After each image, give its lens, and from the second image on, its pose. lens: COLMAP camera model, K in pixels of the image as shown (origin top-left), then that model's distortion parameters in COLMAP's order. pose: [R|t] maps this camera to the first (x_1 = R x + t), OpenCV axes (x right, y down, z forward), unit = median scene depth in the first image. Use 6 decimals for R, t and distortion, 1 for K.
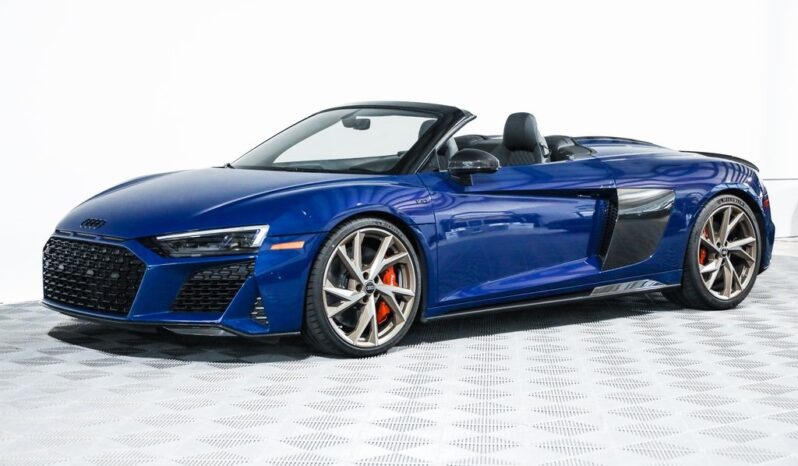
lens RADIAL K [[1361.3, 0, 399.0], [0, 1361.3, 233.0], [0, 0, 1]] dist [0.247864, 0.071018]
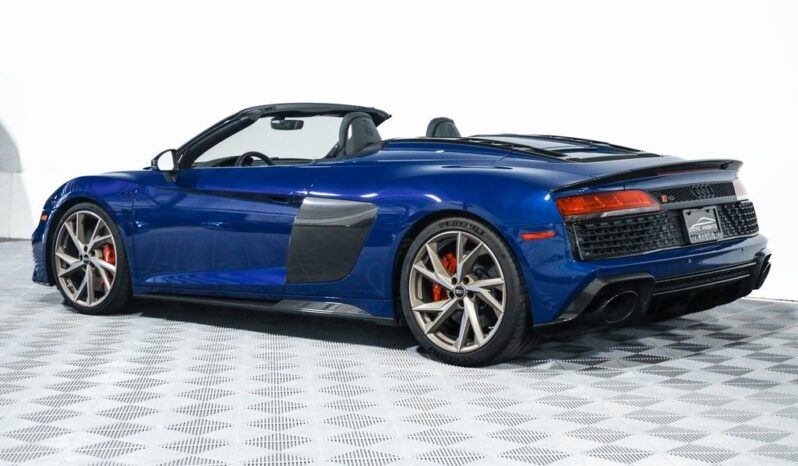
lens RADIAL K [[1361.3, 0, 399.0], [0, 1361.3, 233.0], [0, 0, 1]] dist [0.247864, 0.071018]
pose [[0.164078, 0.081318, -0.983090, 1.233133], [-0.064306, 0.995358, 0.071600, -0.089716], [0.984349, 0.051471, 0.168546, 1.051059]]
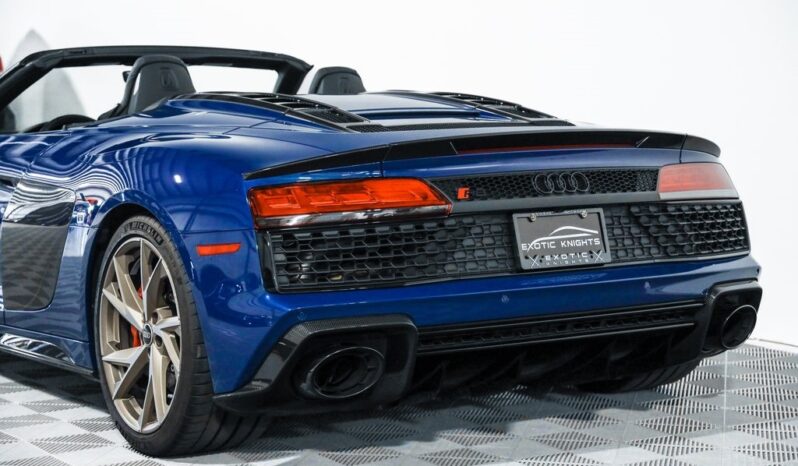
lens RADIAL K [[1640.0, 0, 399.0], [0, 1640.0, 233.0], [0, 0, 1]] dist [0.299565, 0.004774]
pose [[-0.132130, 0.081202, -0.987901, 0.999431], [-0.067736, 0.993569, 0.090728, -0.100590], [0.988915, 0.078904, -0.125780, 1.456058]]
